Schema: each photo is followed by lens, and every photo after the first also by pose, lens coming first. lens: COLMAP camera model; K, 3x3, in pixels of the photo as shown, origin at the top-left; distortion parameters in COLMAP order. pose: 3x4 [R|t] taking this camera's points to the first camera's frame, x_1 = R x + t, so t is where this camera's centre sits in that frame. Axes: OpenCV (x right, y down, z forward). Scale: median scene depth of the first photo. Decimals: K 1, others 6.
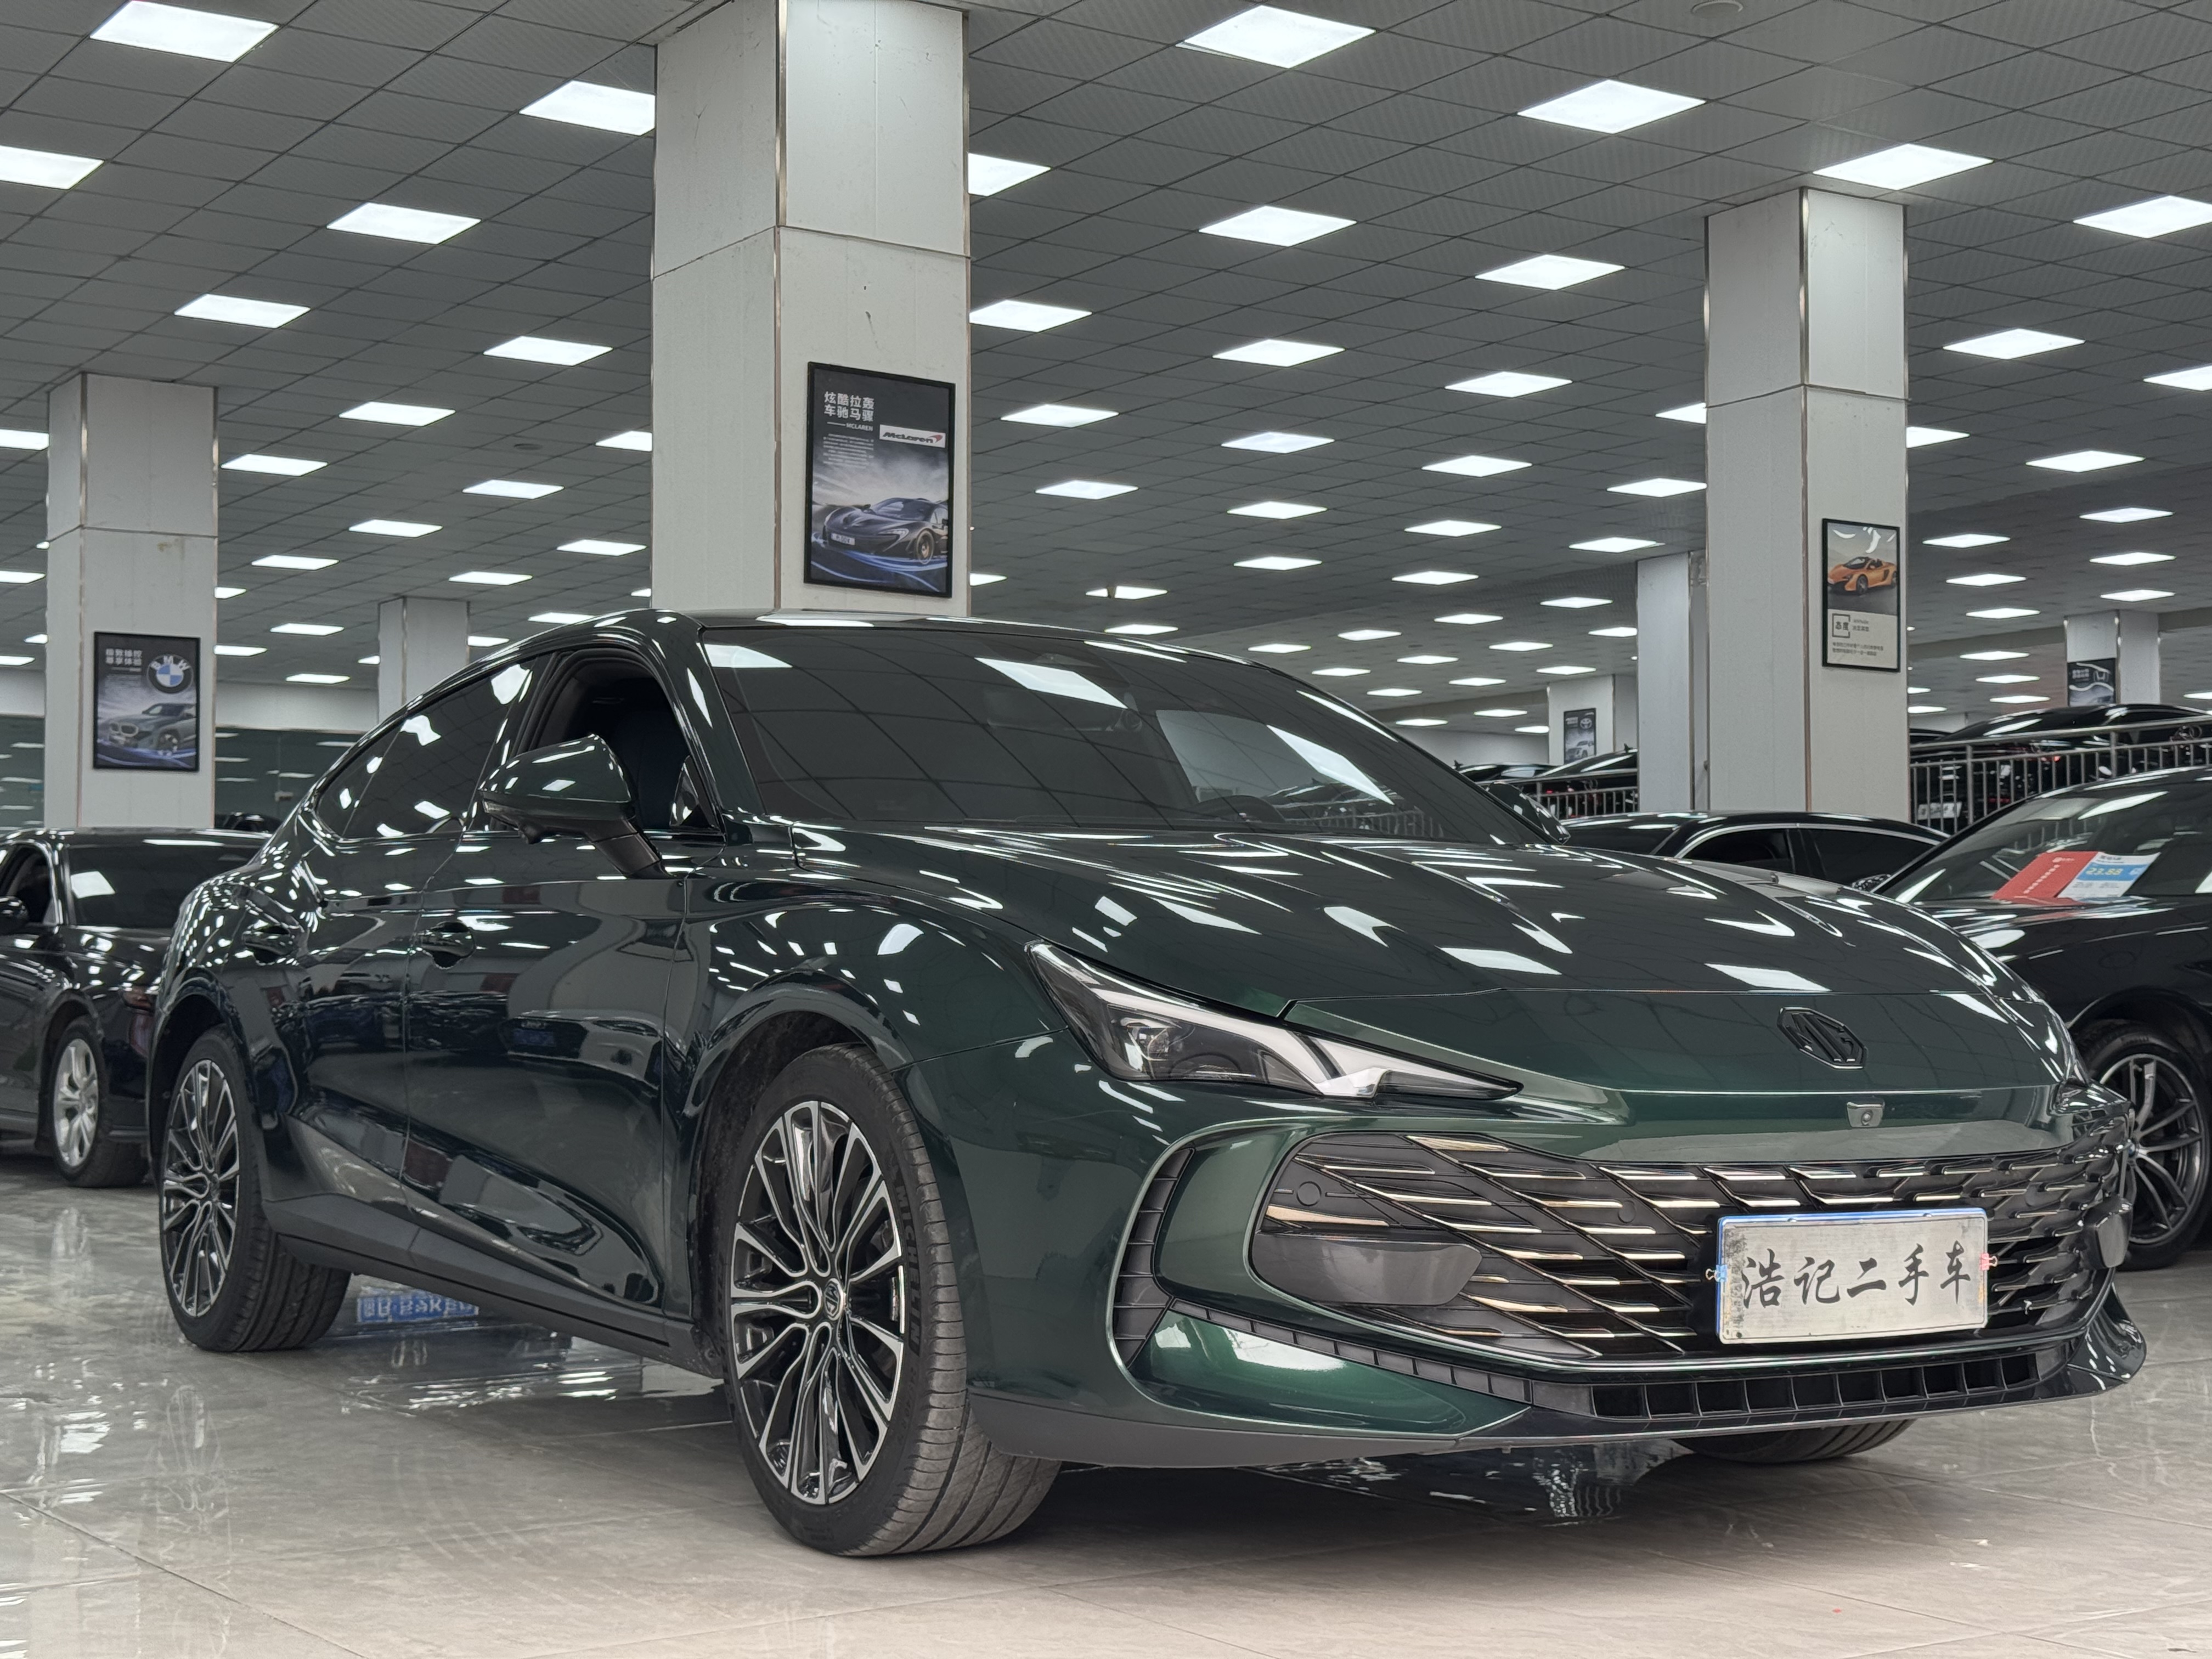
lens RADIAL K [[3101.4, 0, 1107.9], [0, 3101.4, 832.9], [0, 0, 1]] dist [0.107491, 0.000000]
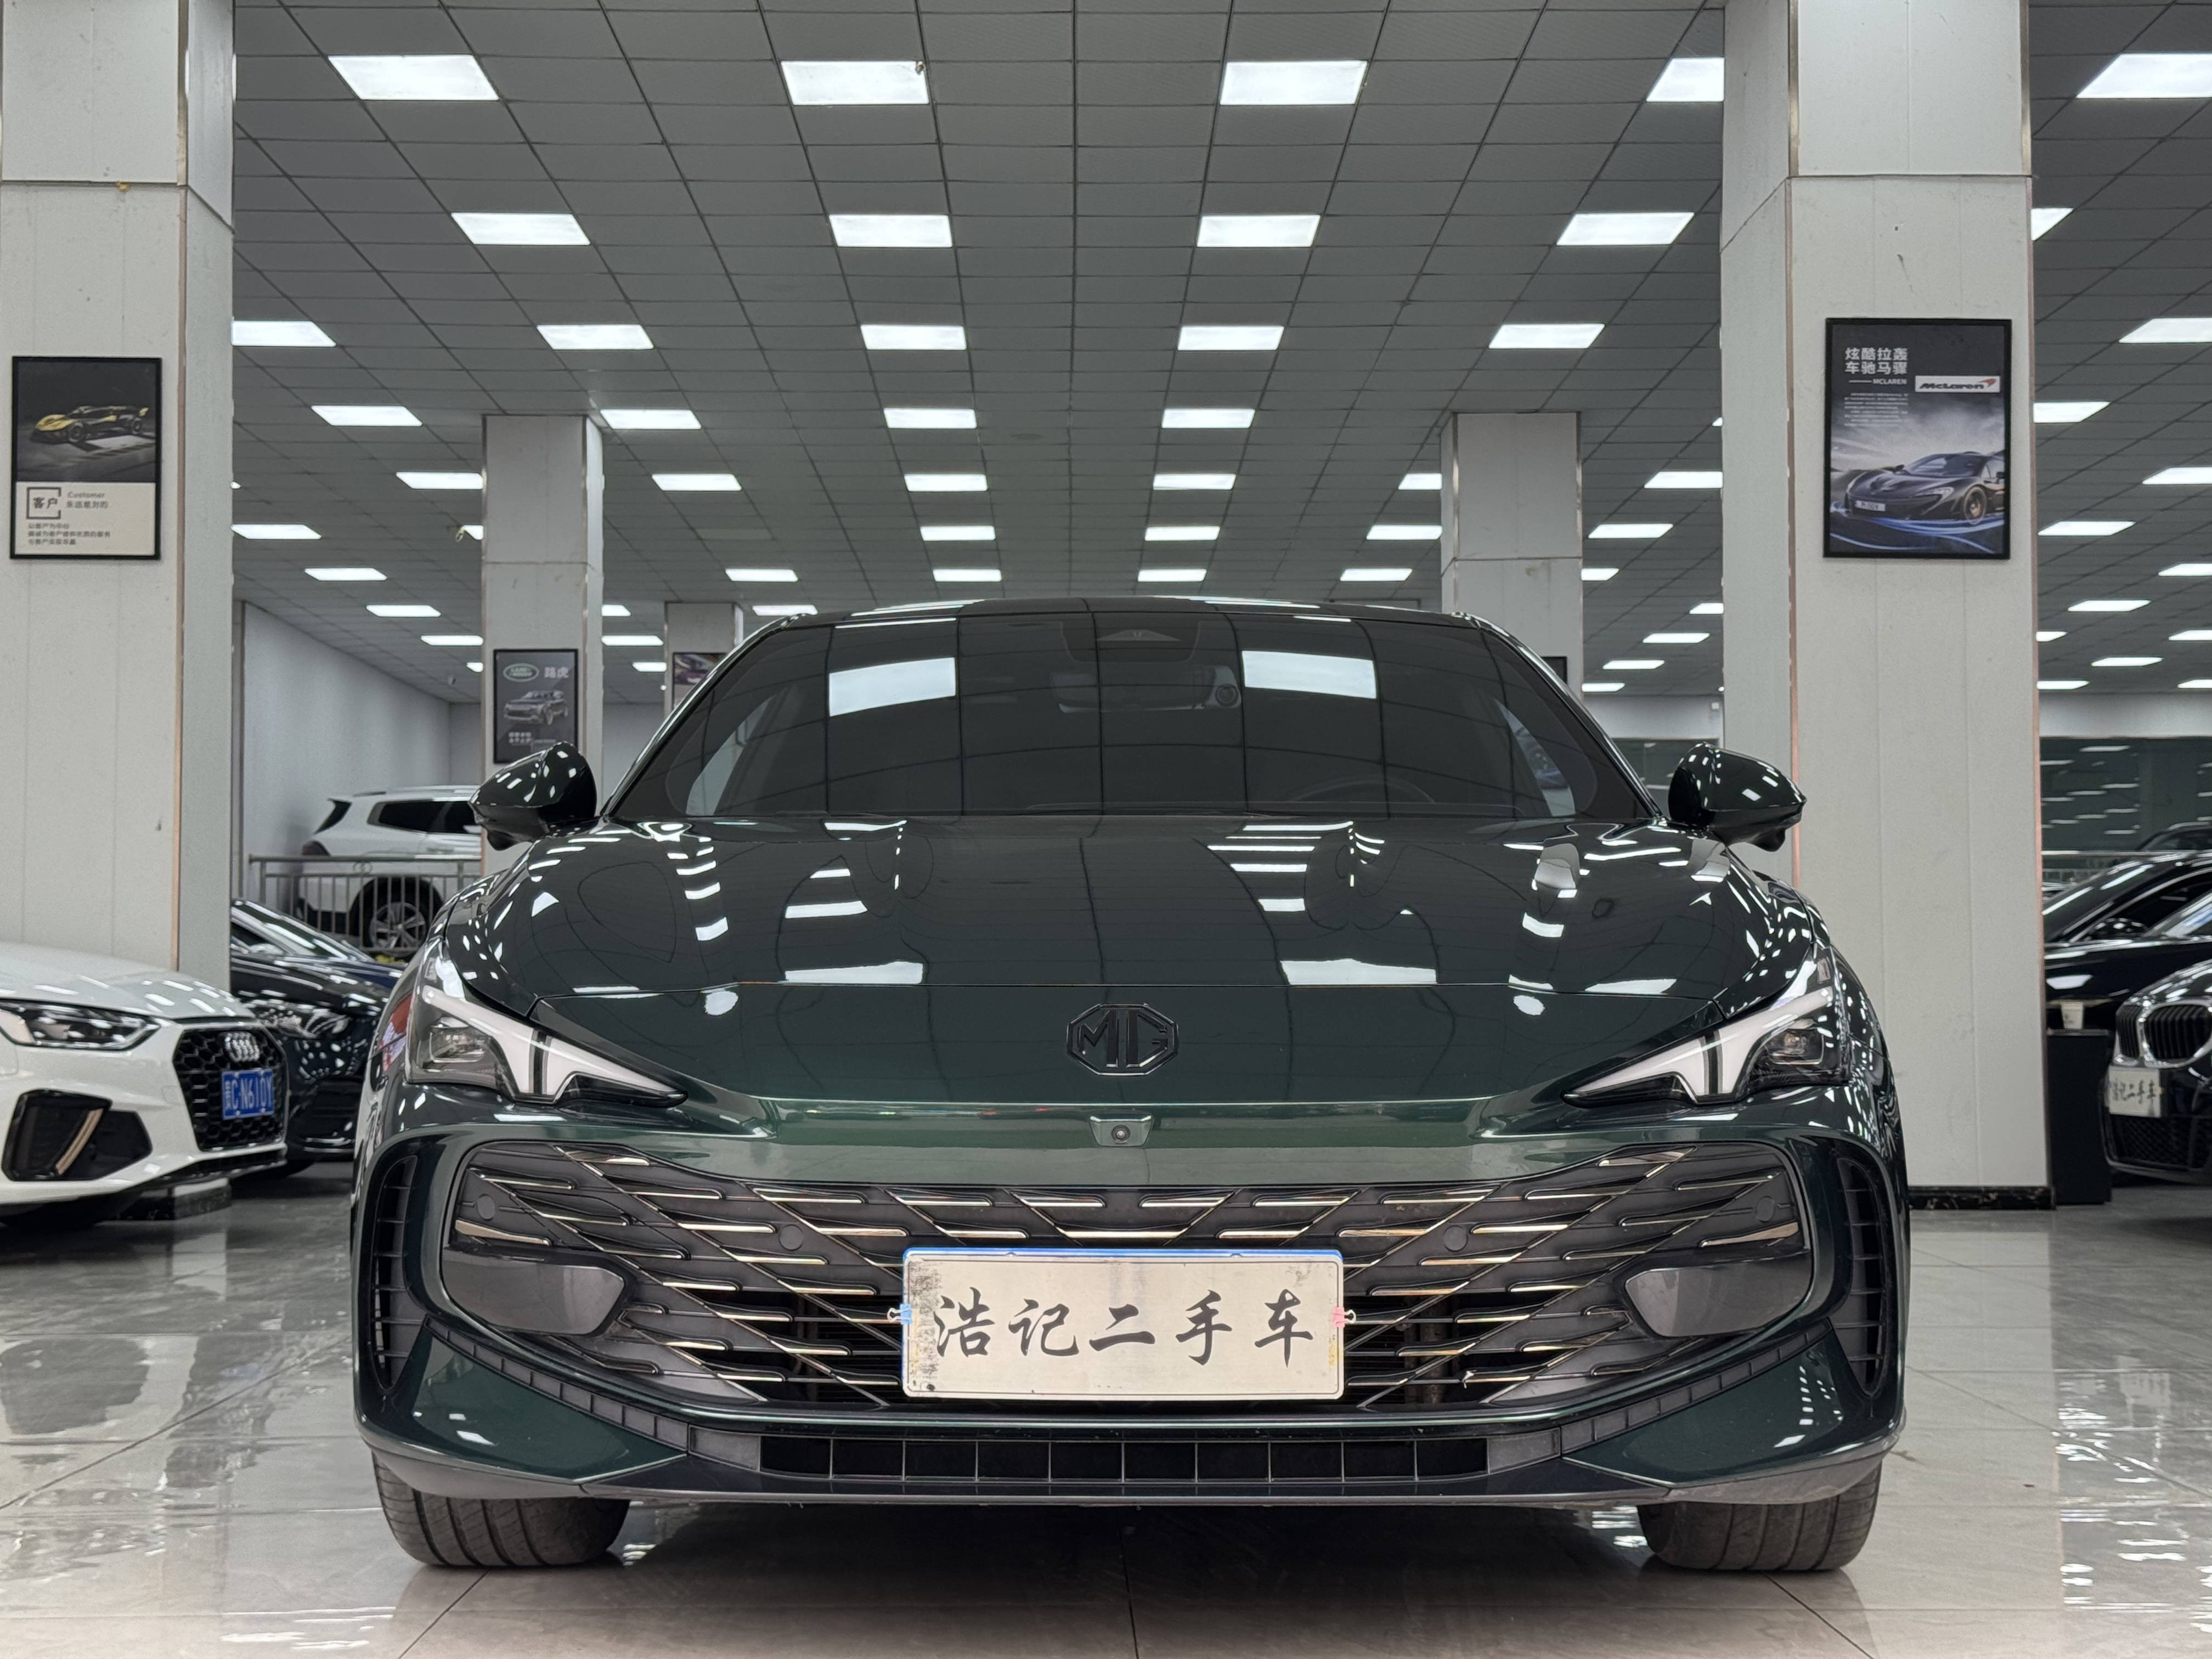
lens RADIAL K [[3101.4, 0, 1091.5], [0, 3101.4, 846.3], [0, 0, 1]] dist [0.107491, 0.000000]
pose [[0.837055, -0.032578, -0.546148, 0.669521], [0.032784, 0.999419, -0.009370, 0.021240], [0.546136, -0.010061, 0.837636, 0.296461]]
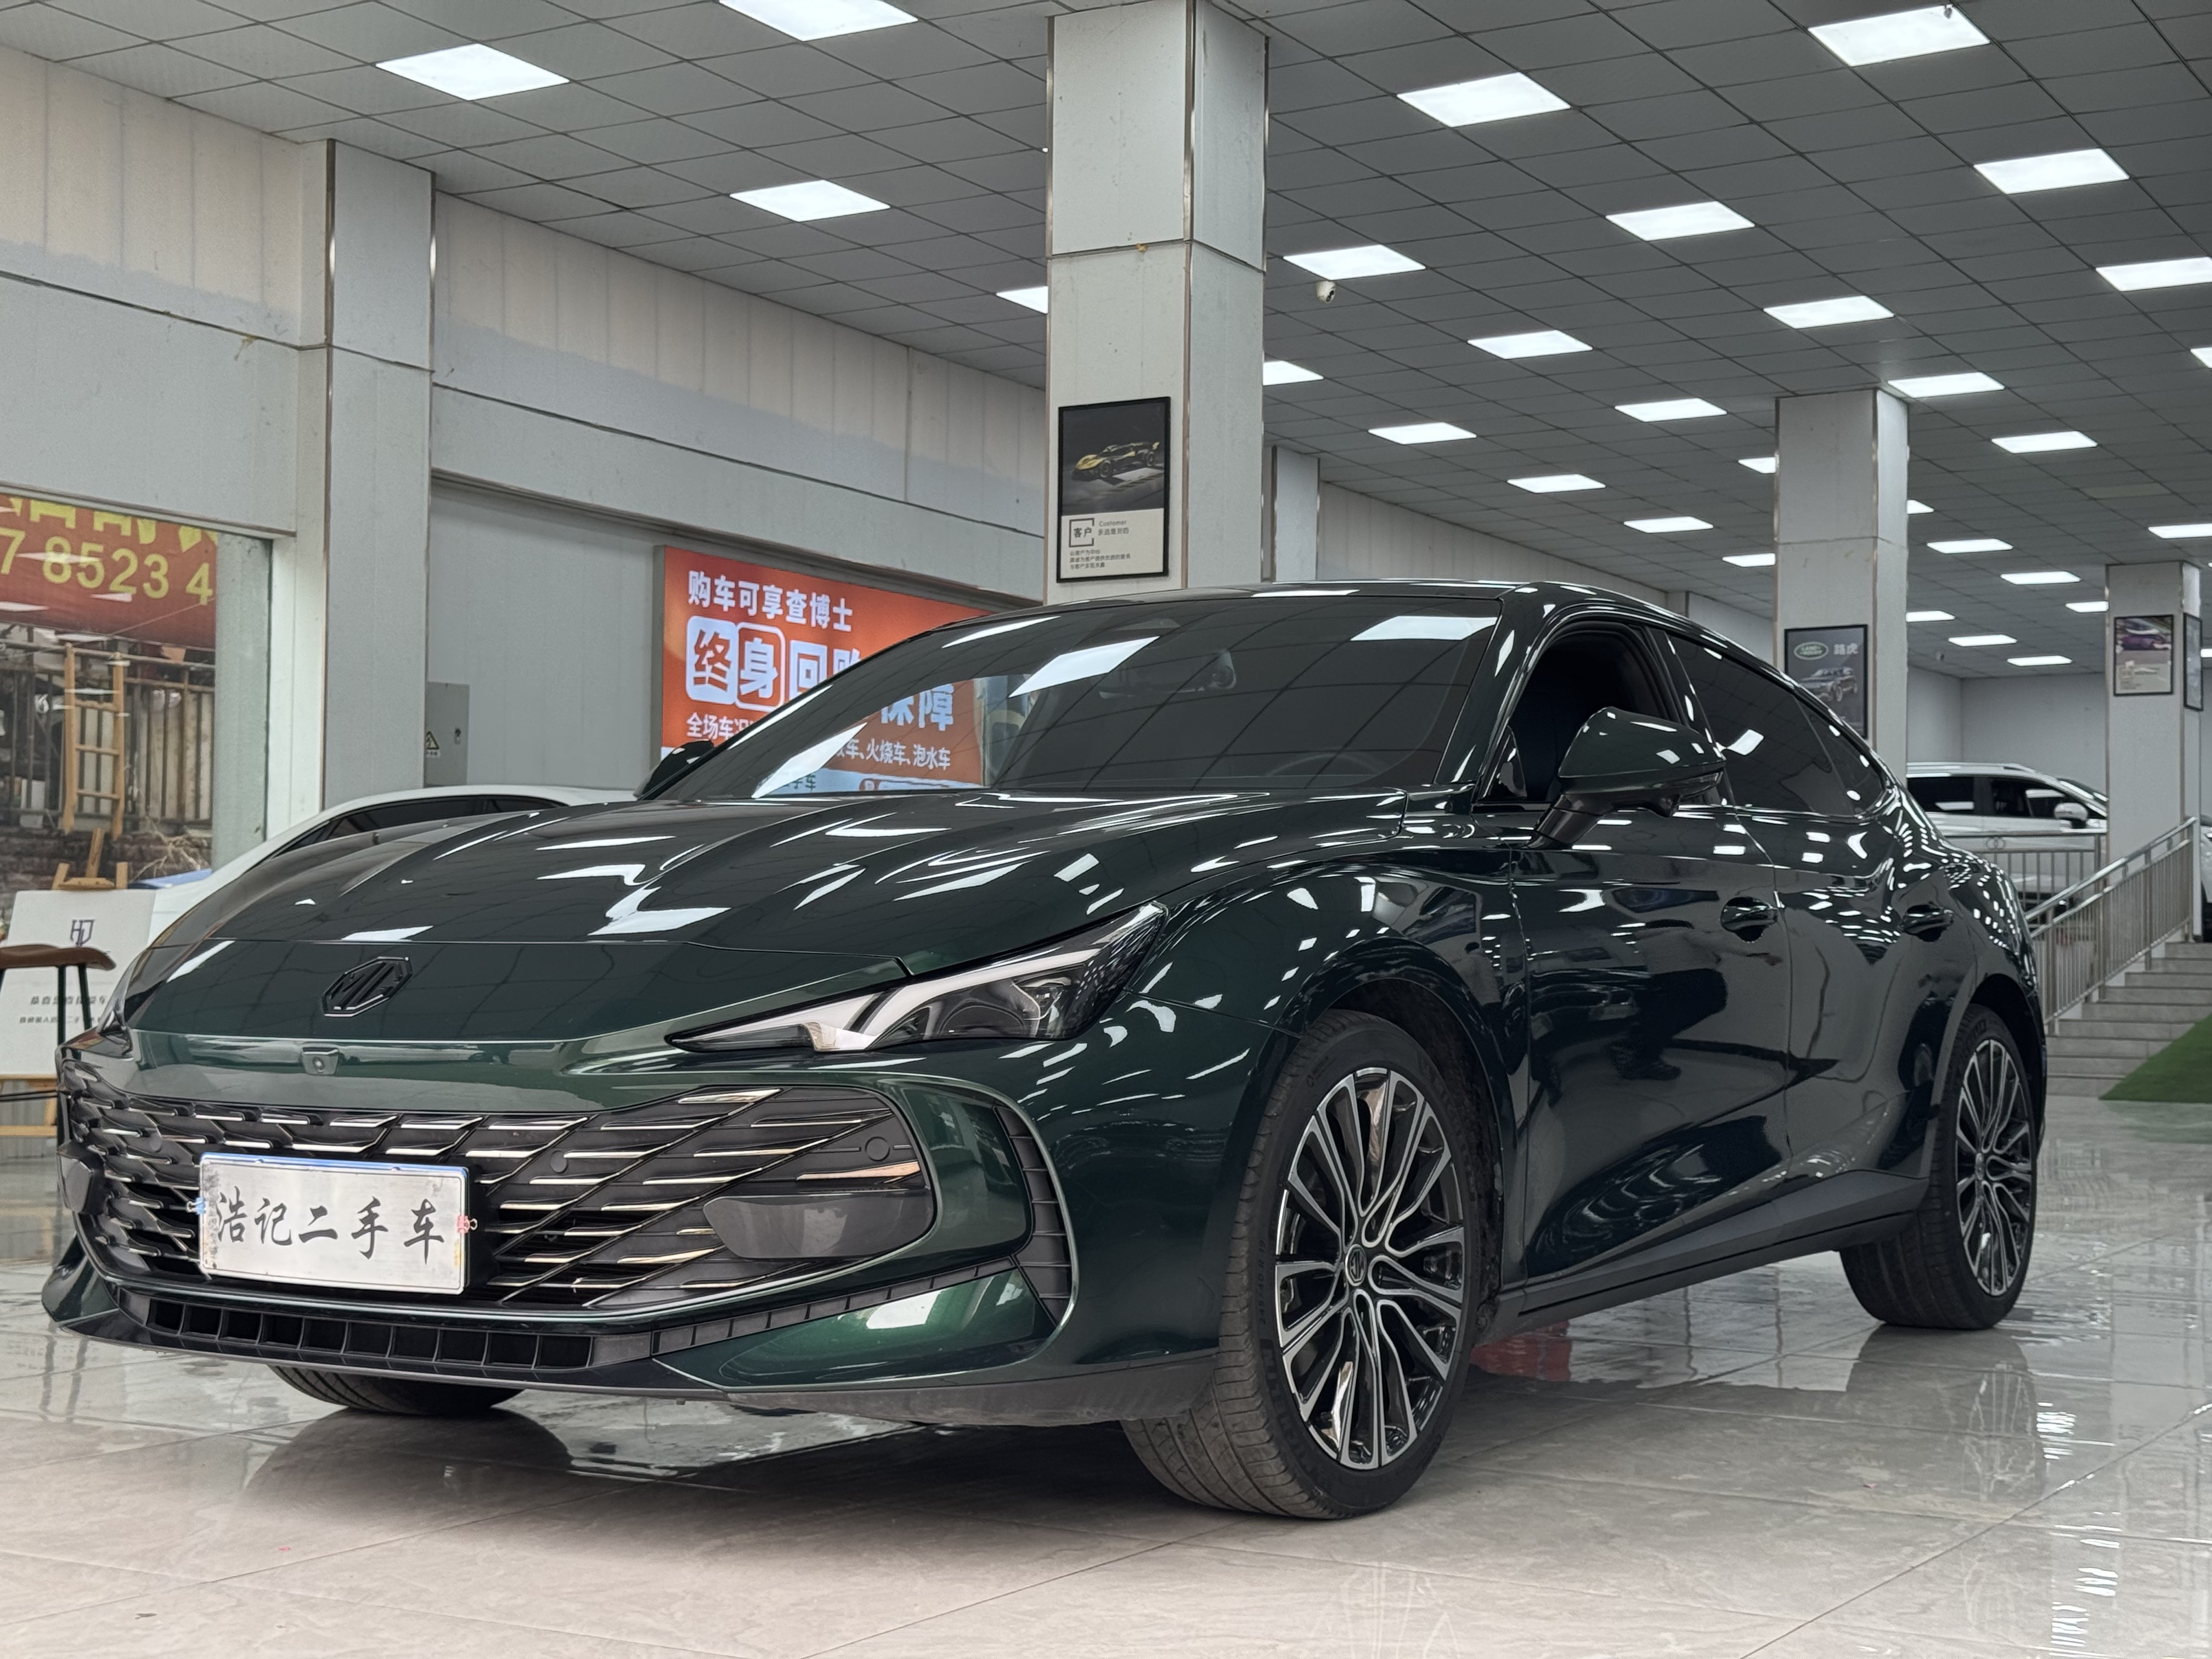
lens RADIAL K [[3101.4, 0, 1113.3], [0, 3101.4, 840.9], [0, 0, 1]] dist [0.107491, 0.000000]
pose [[0.434523, -0.038463, -0.899839, 1.223437], [0.038323, 0.998972, -0.024195, 0.051493], [0.899845, -0.023972, 0.435550, 0.771109]]
